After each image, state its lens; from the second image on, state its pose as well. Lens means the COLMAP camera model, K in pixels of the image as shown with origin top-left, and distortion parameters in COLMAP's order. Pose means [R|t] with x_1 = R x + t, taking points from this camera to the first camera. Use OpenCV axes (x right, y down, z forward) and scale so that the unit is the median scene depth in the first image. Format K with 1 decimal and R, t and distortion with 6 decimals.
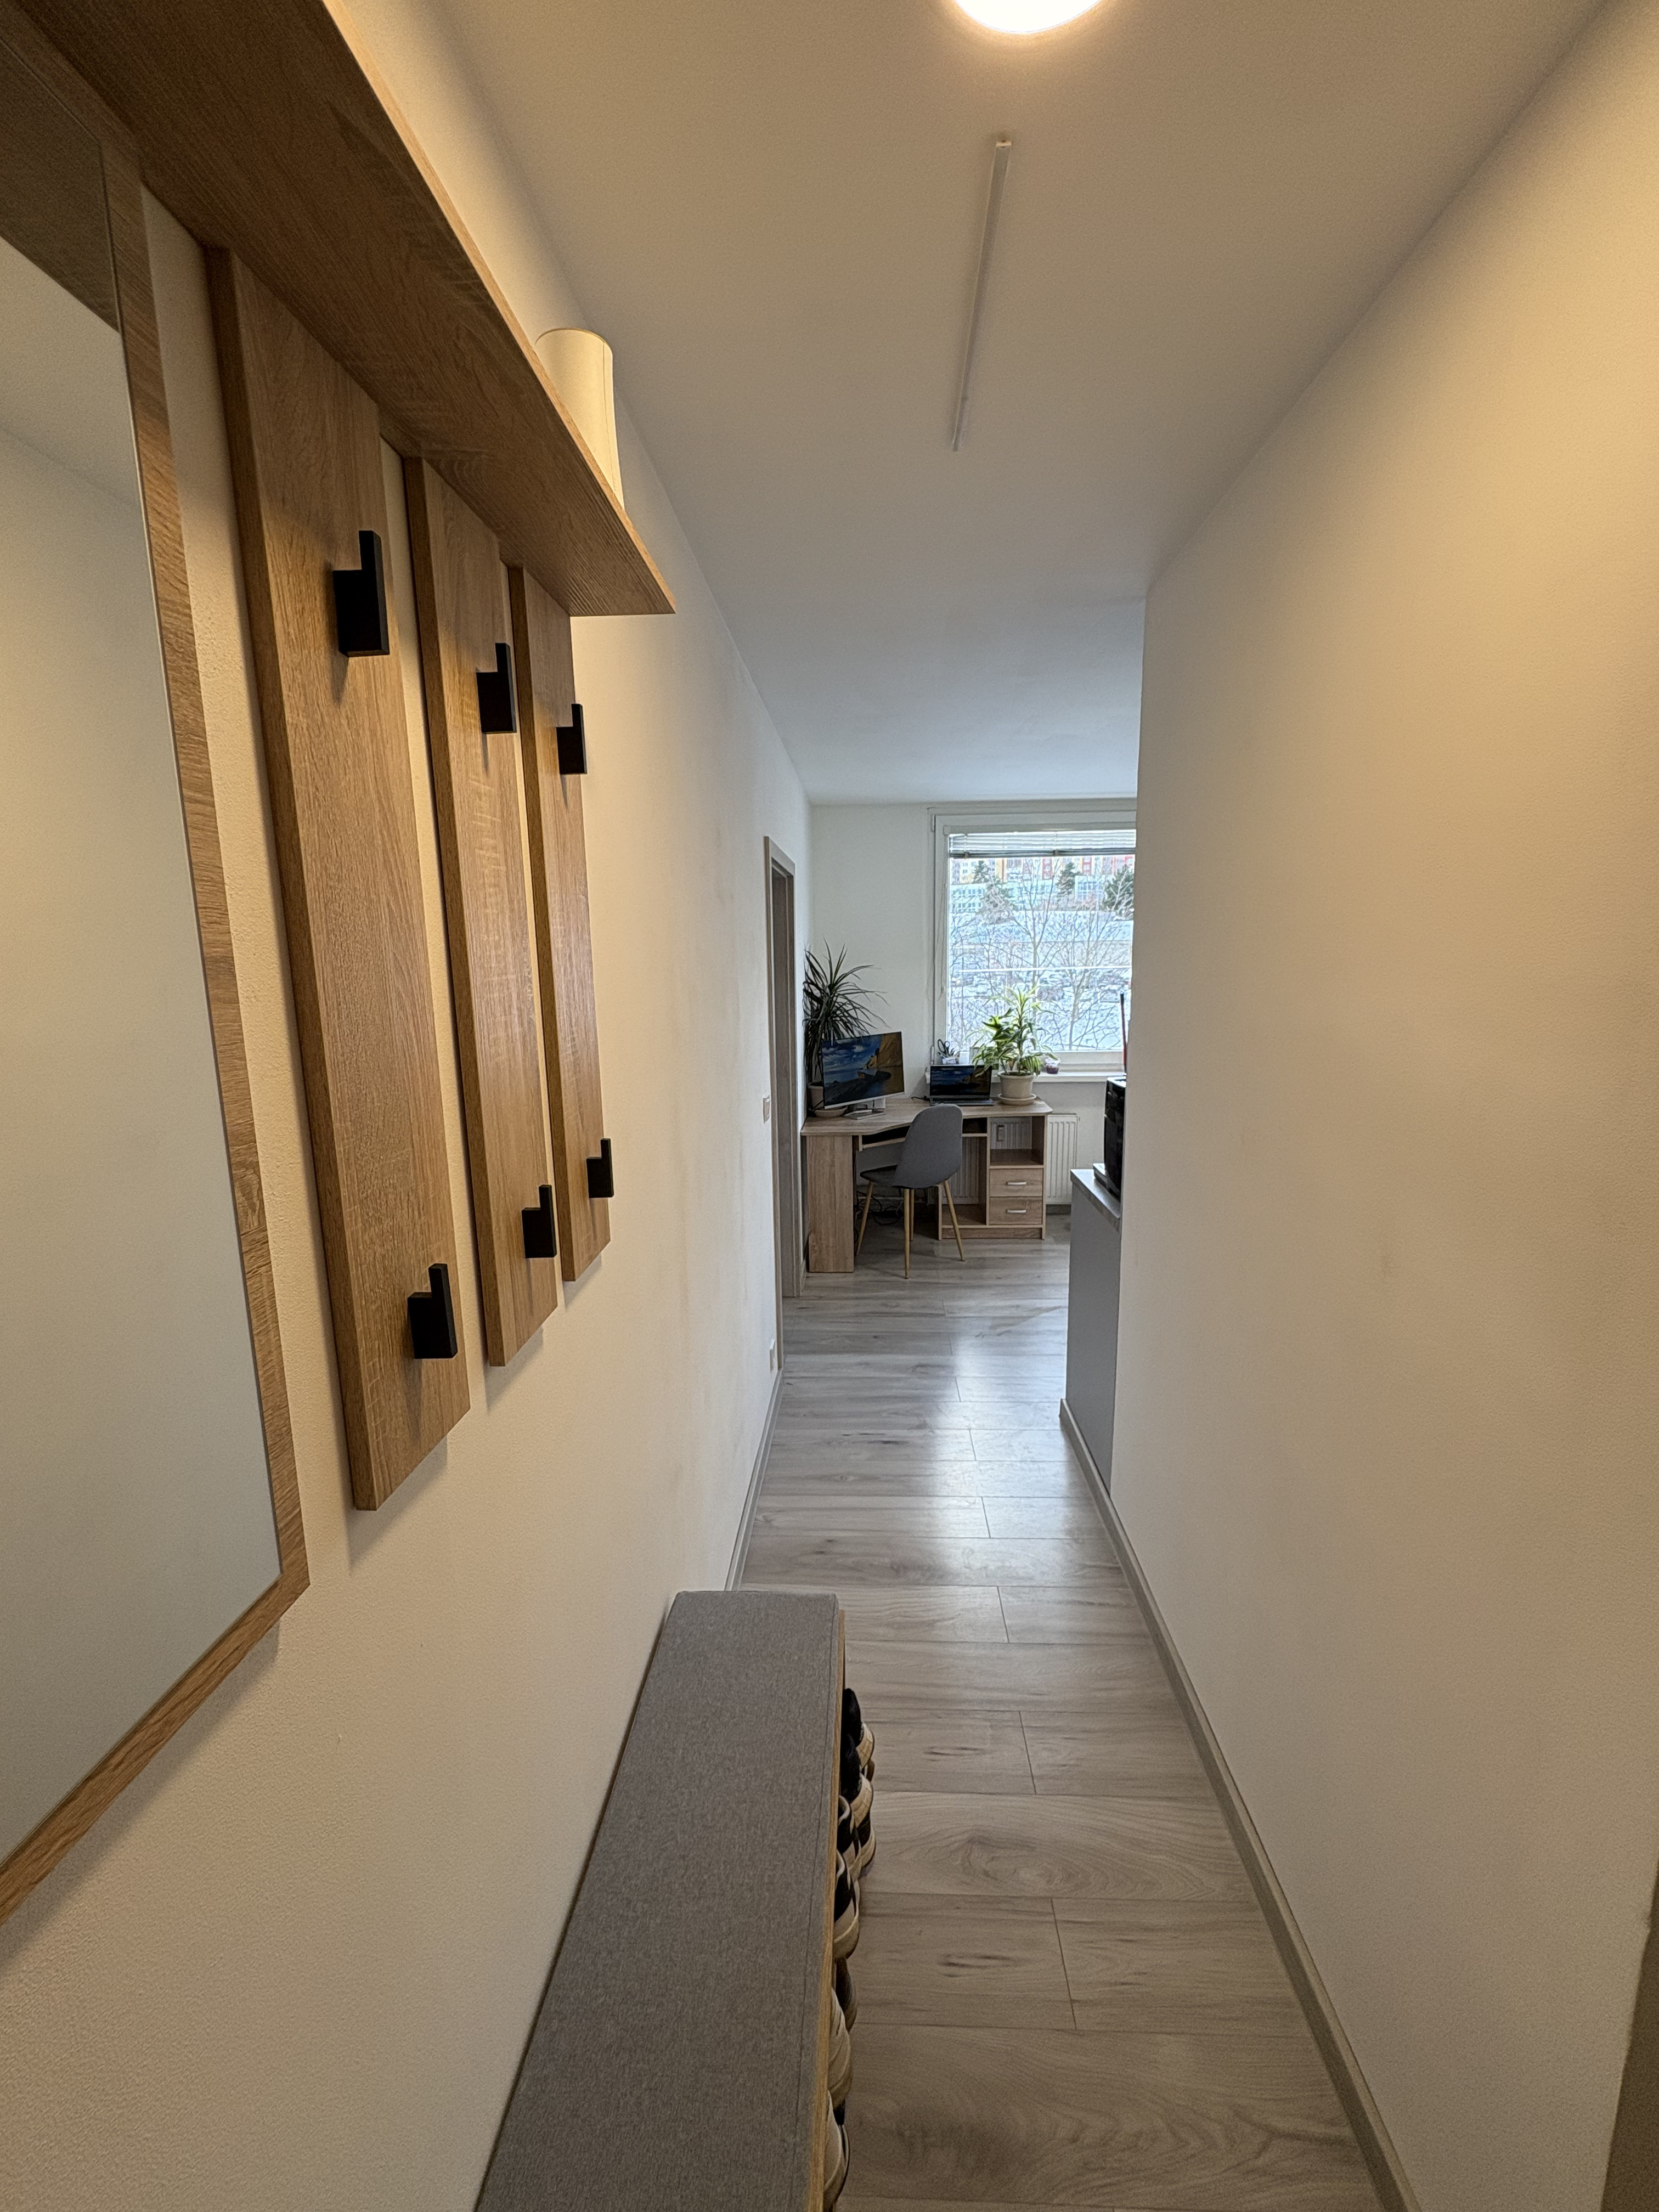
lens RADIAL K [[878.7, 0, 812.5], [0, 878.7, 1111.4], [0, 0, 1]] dist [0.003373, -0.000104]
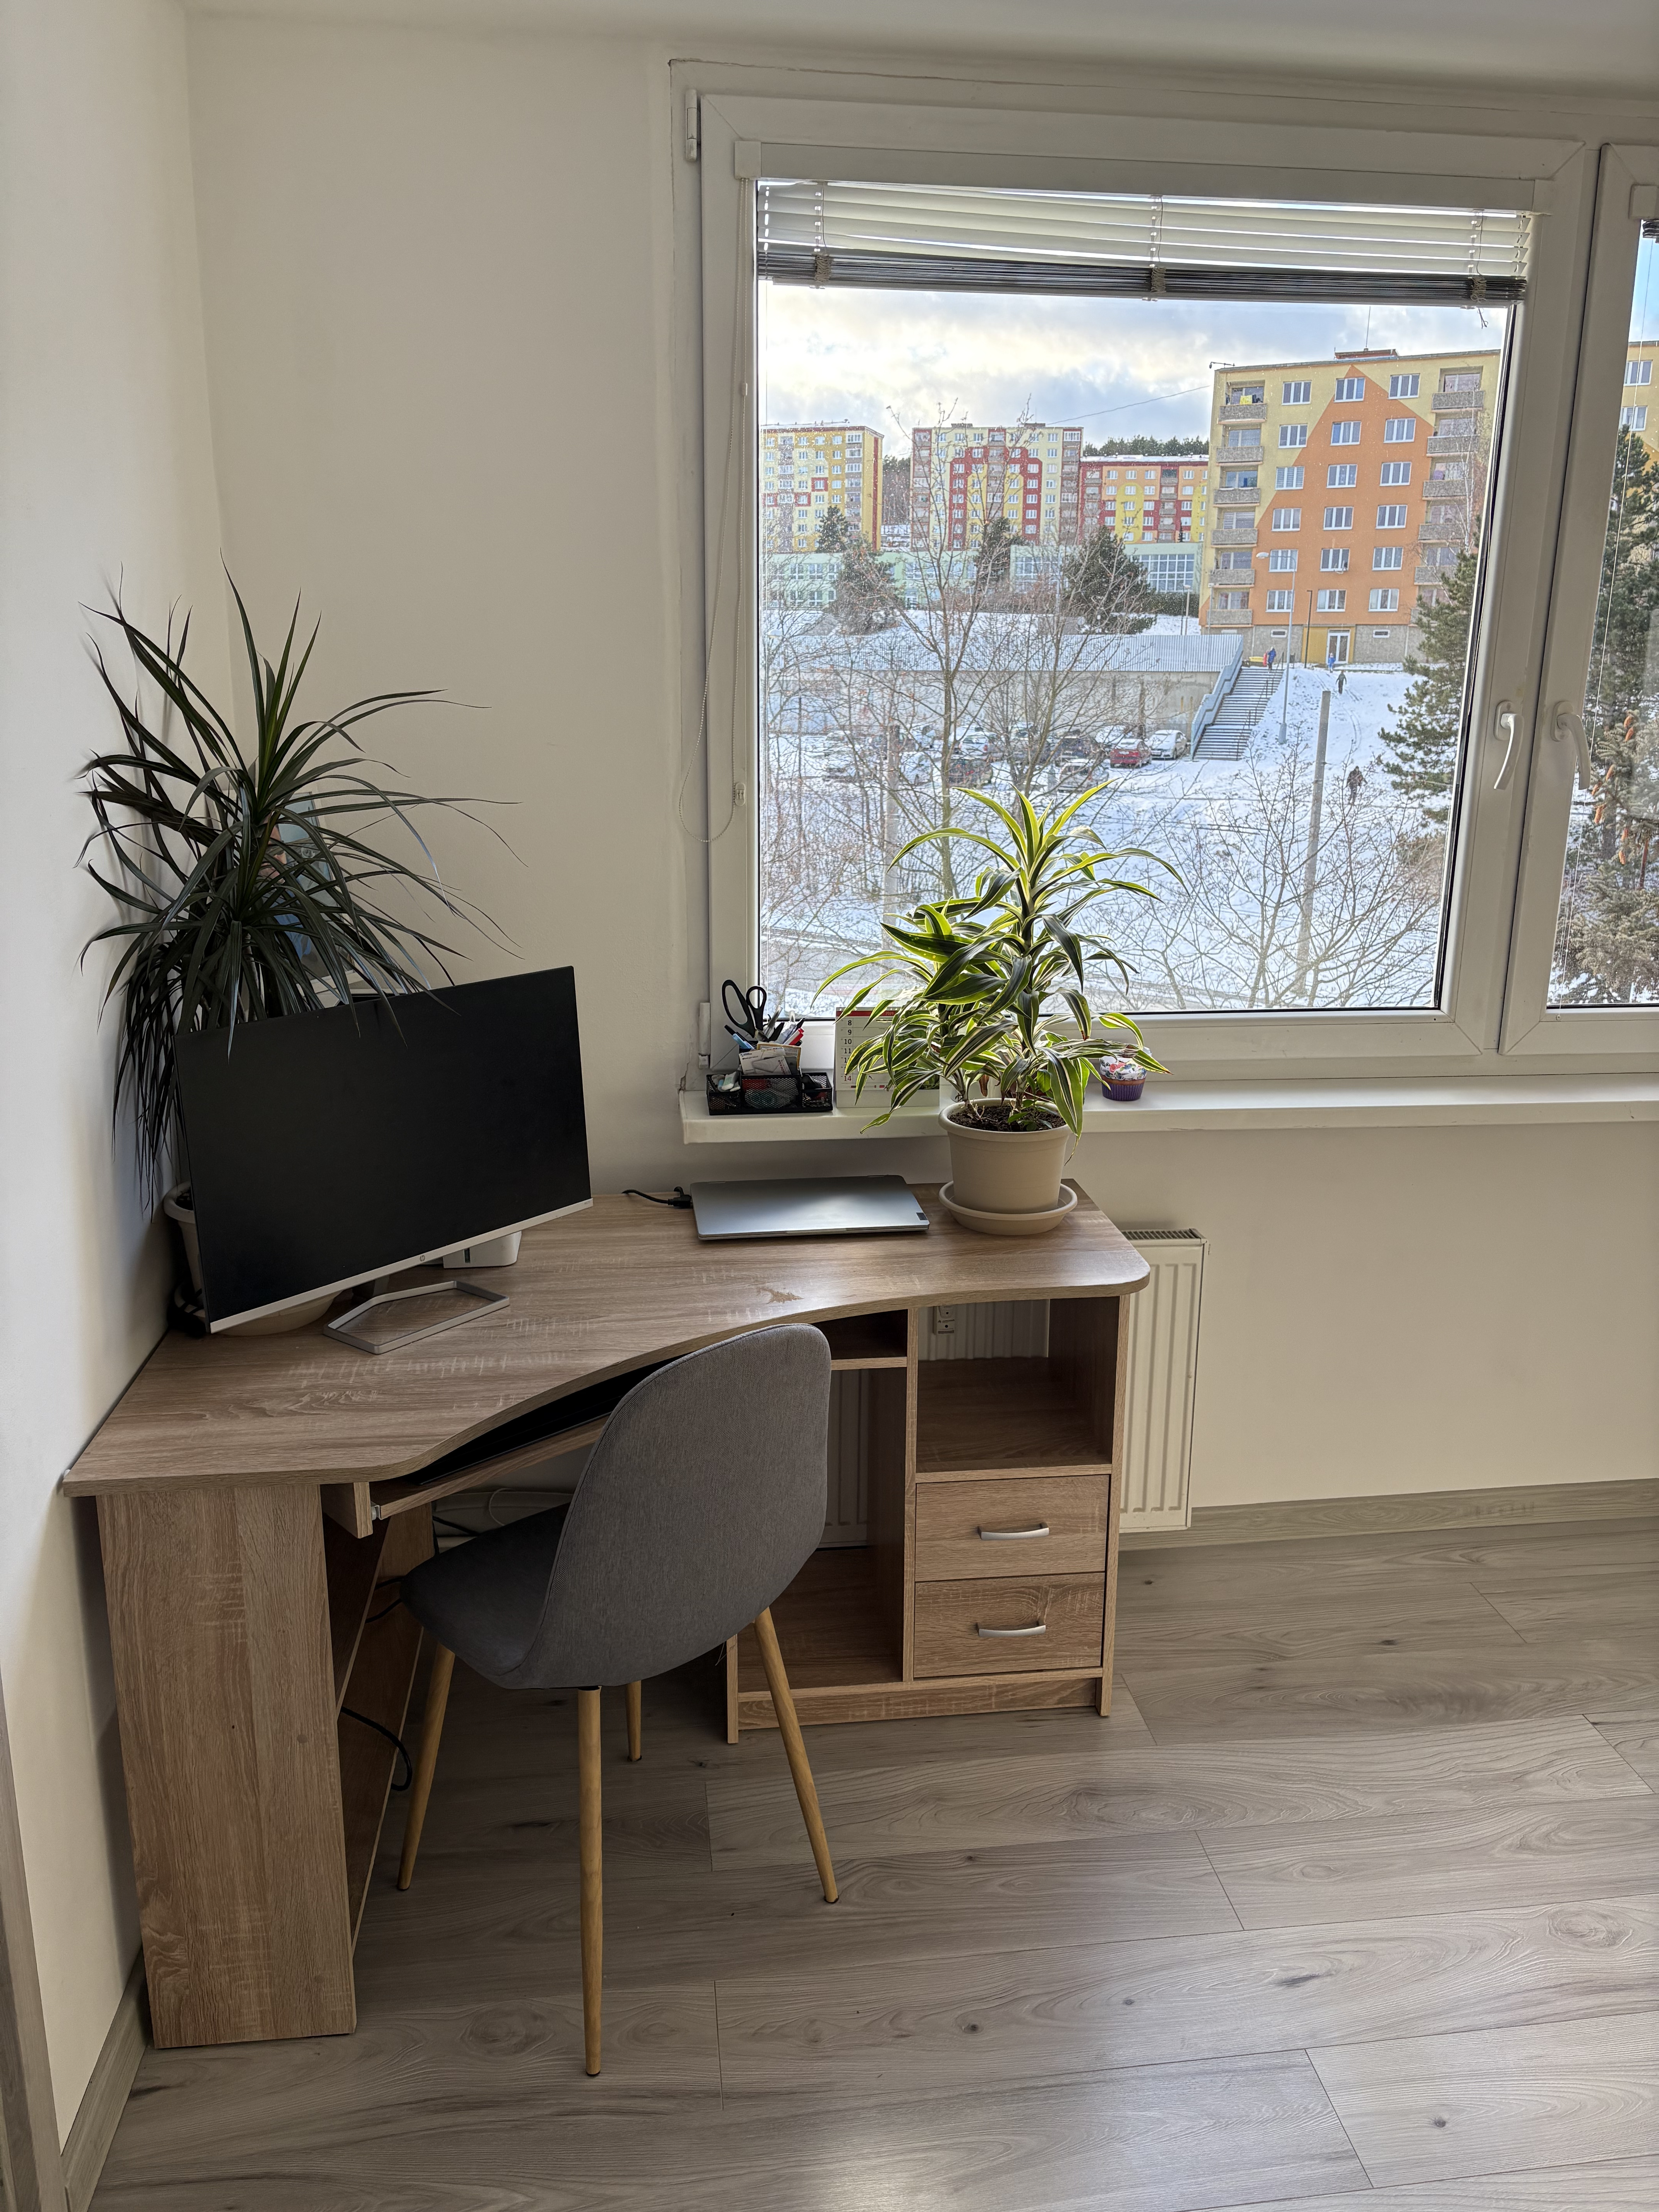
lens RADIAL K [[1690.7, 0, 843.0], [0, 1690.7, 1103.8], [0, 0, 1]] dist [0.026255, -0.005155]
pose [[0.981095, -0.015354, 0.192916, 0.082841], [0.002975, 0.997927, 0.064291, -0.082241], [-0.193503, -0.062502, 0.979107, 0.509282]]
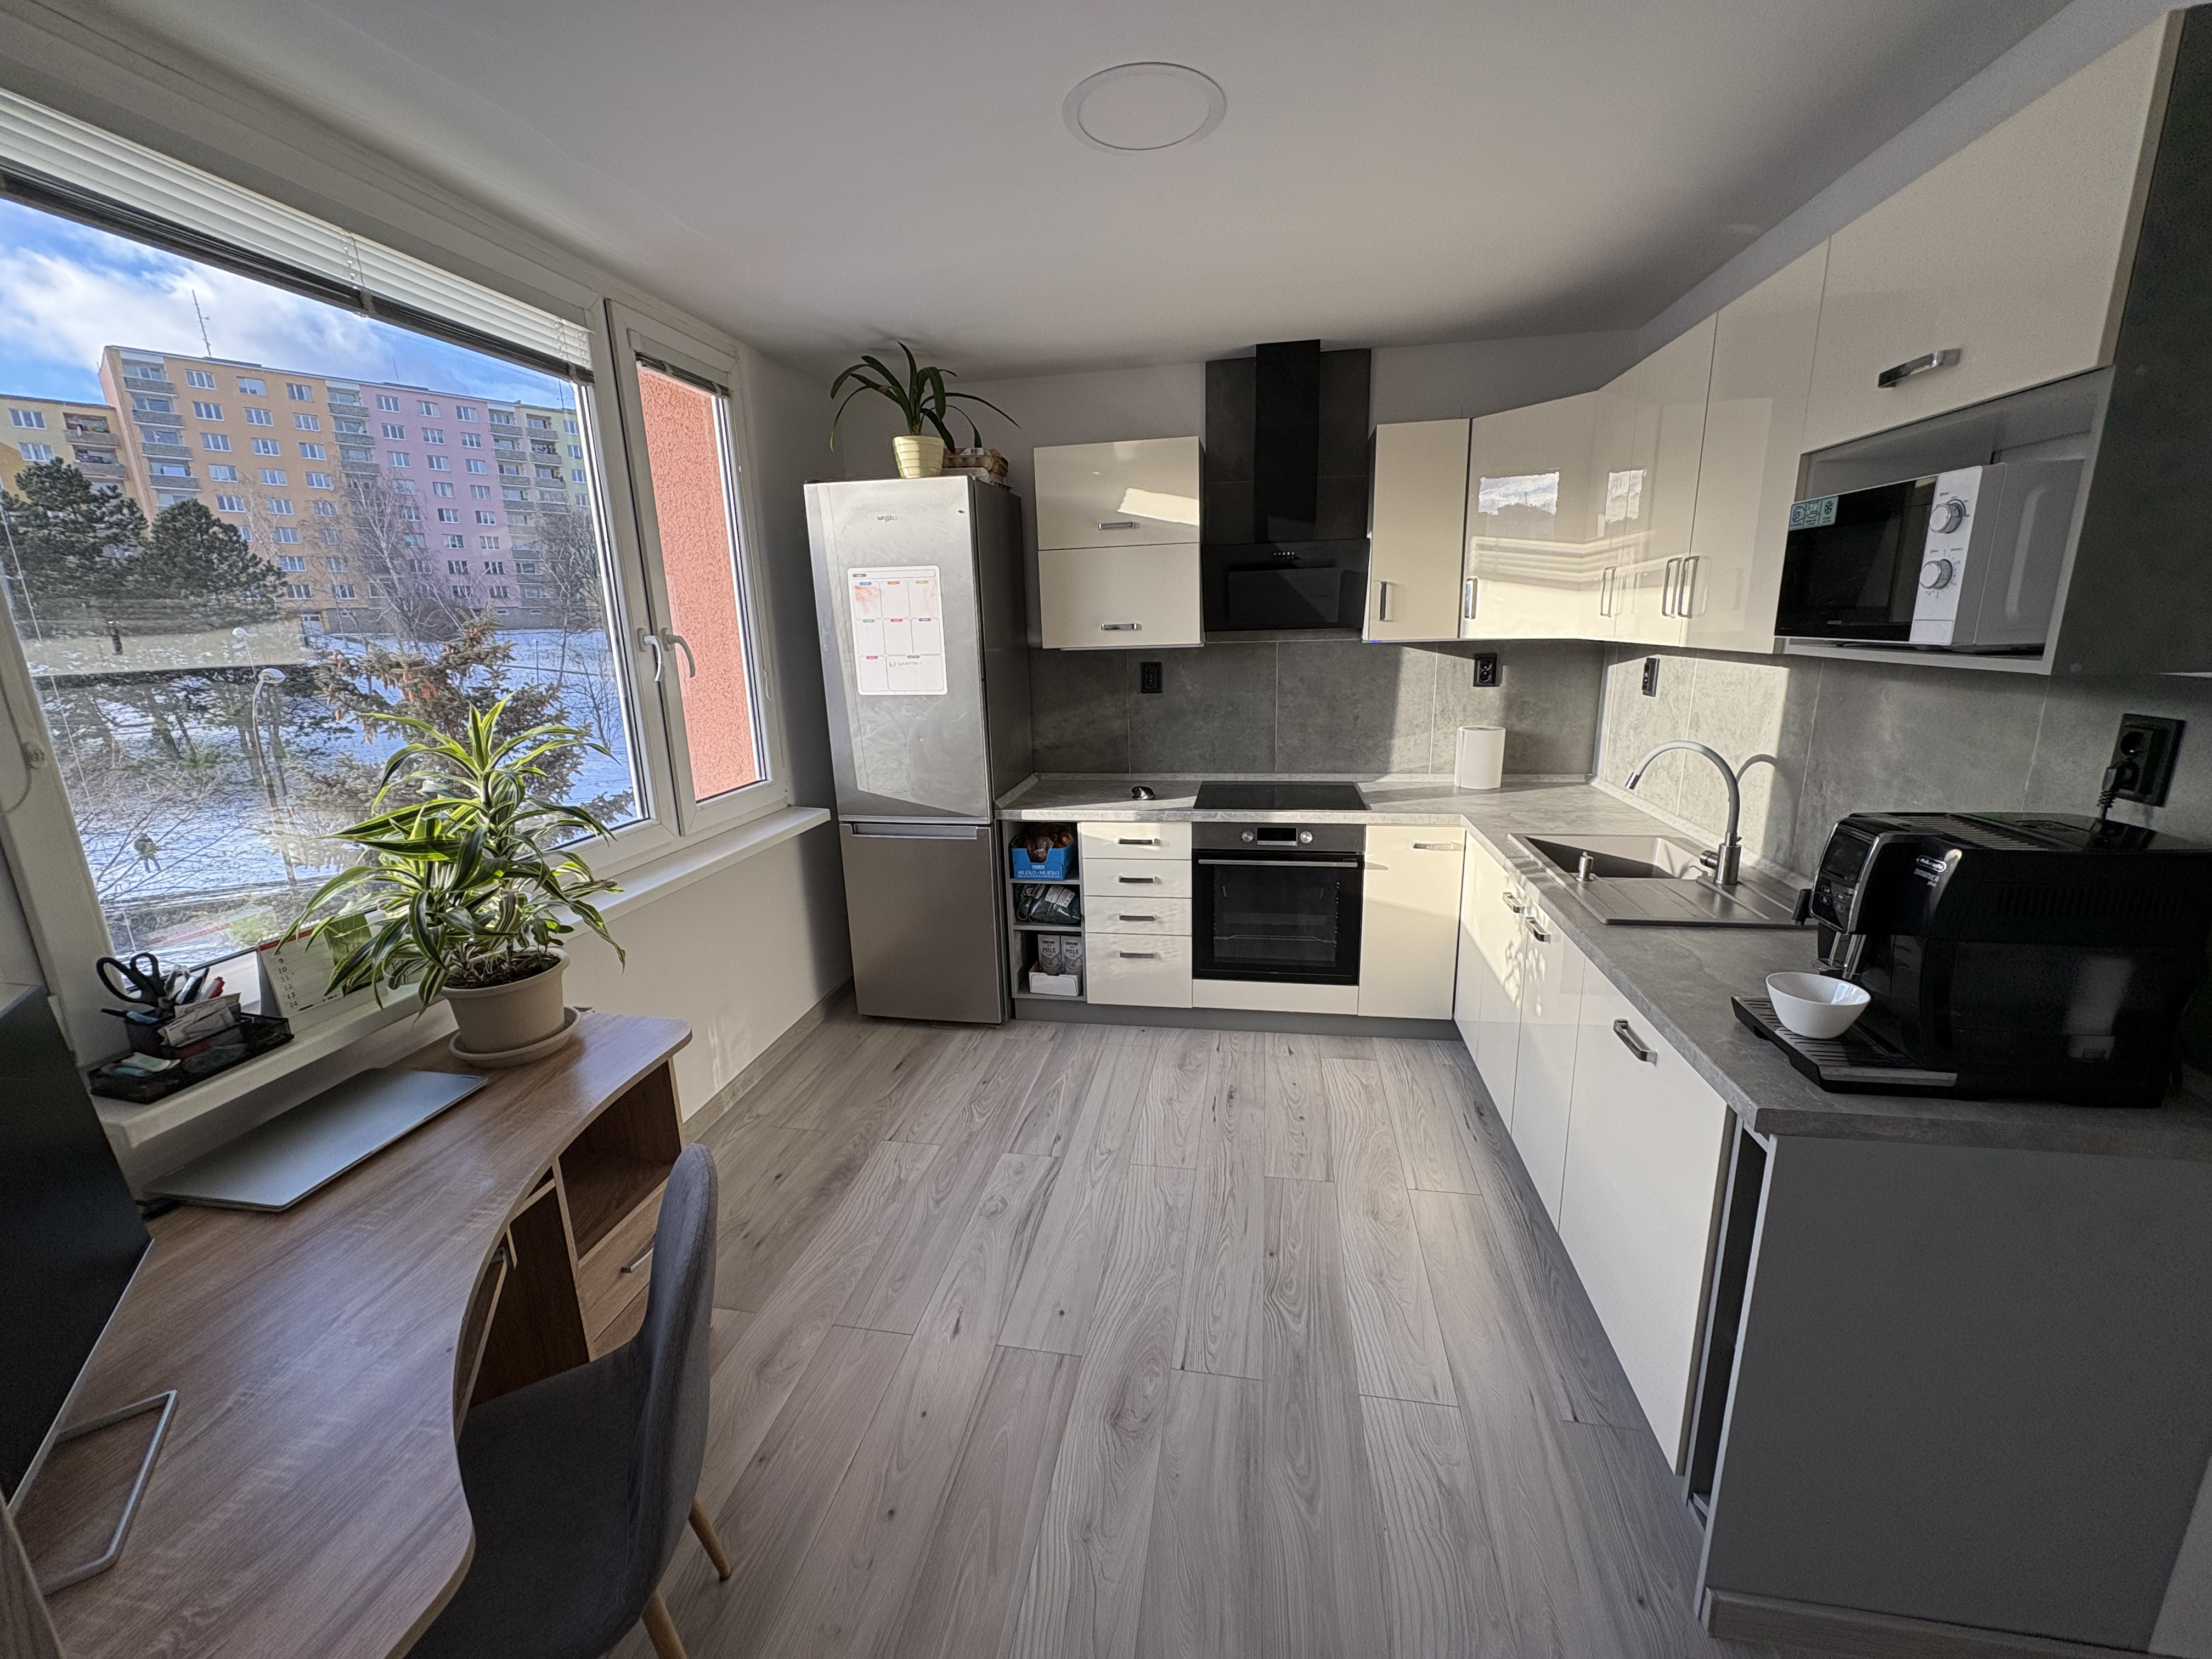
lens RADIAL K [[878.7, 0, 1109.6], [0, 878.7, 831.4], [0, 0, 1]] dist [0.003373, -0.000104]
pose [[0.109472, -0.215704, 0.970303, -0.057167], [0.201888, 0.960648, 0.190780, -0.112879], [-0.973271, 0.175008, 0.148712, 0.727785]]
